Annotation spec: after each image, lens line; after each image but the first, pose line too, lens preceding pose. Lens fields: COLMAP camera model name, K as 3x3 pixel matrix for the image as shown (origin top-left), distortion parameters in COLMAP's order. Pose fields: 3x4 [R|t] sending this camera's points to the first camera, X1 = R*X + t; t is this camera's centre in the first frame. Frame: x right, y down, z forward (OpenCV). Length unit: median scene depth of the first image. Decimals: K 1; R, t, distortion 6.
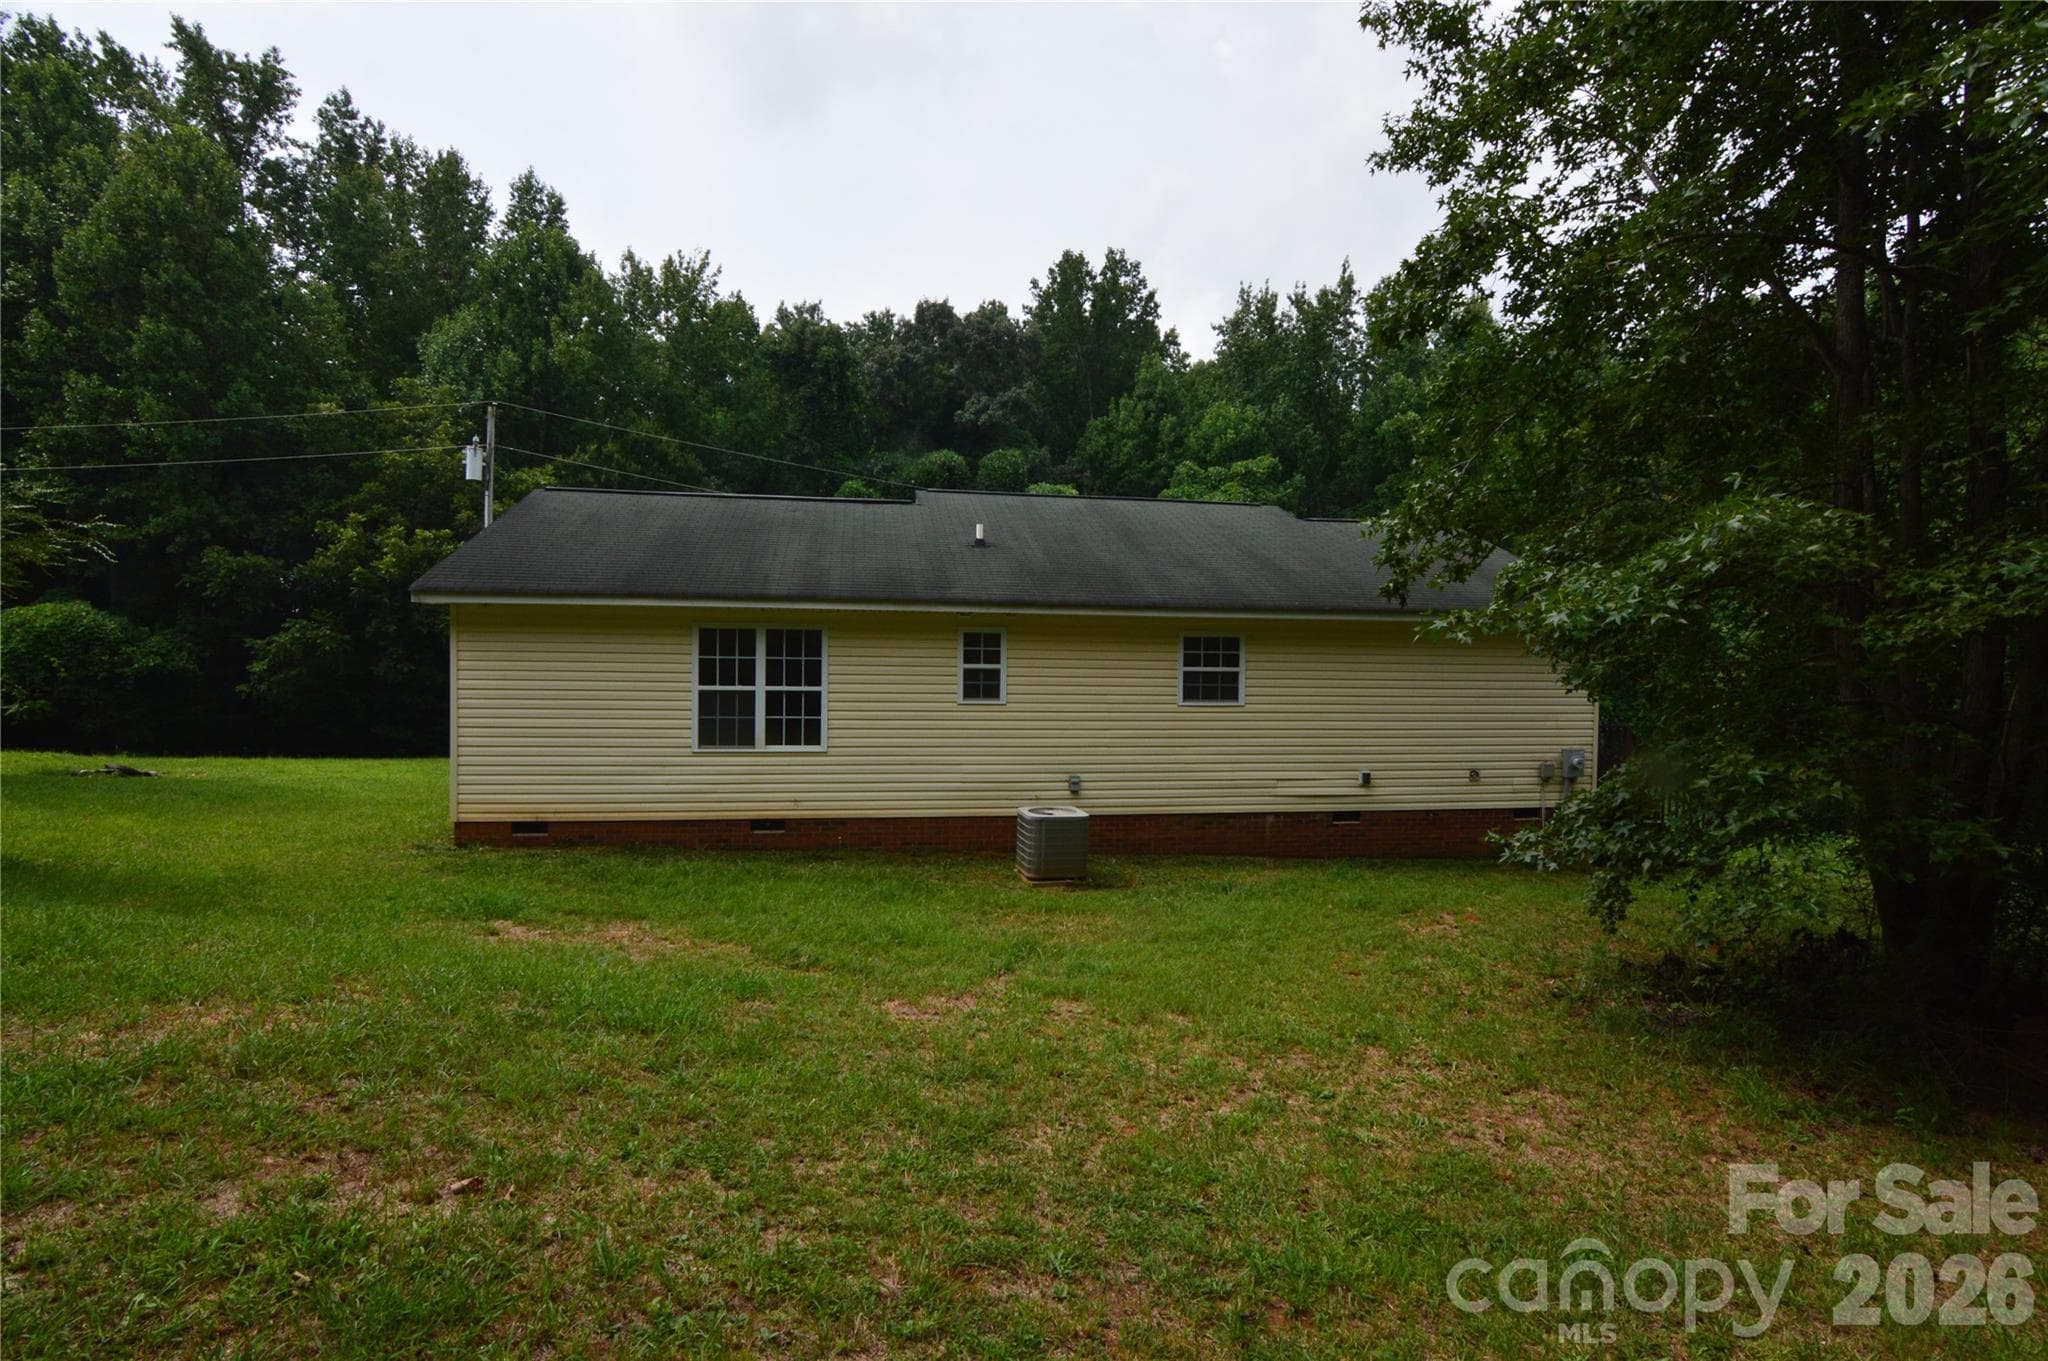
lens RADIAL K [[1030.3, 0, 1018.2], [0, 1030.3, 652.5], [0, 0, 1]] dist [-0.012520, 0.000533]
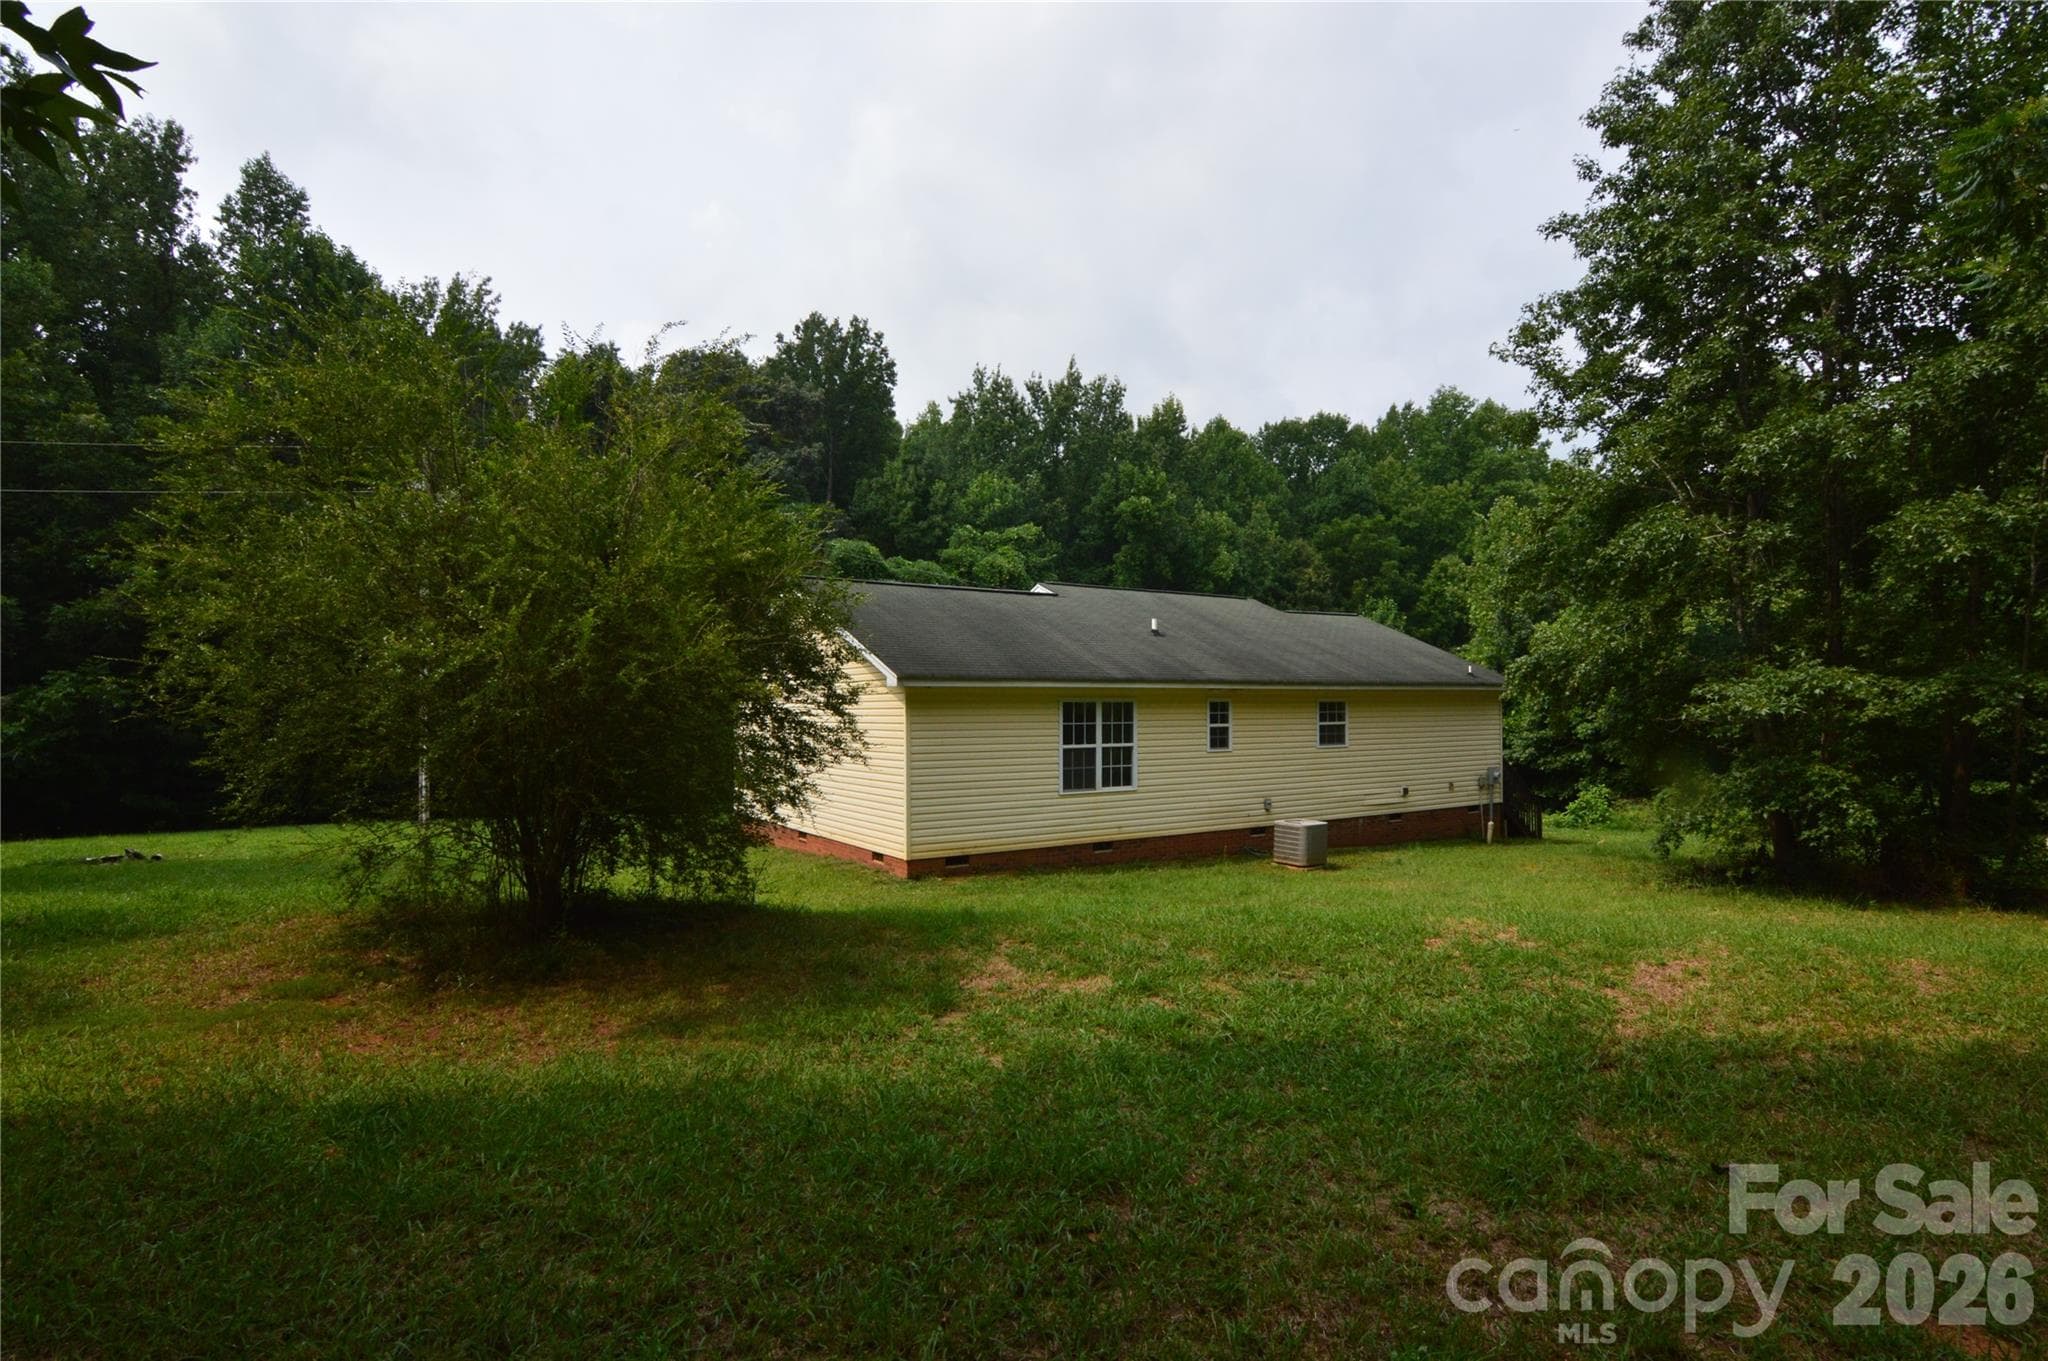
lens RADIAL K [[1030.3, 0, 1018.2], [0, 1030.3, 652.5], [0, 0, 1]] dist [-0.012520, 0.000533]
pose [[0.917261, 0.005140, 0.398253, -0.239014], [0.006796, 0.999569, -0.028554, -0.013539], [-0.398228, 0.028899, 0.916831, -0.057106]]
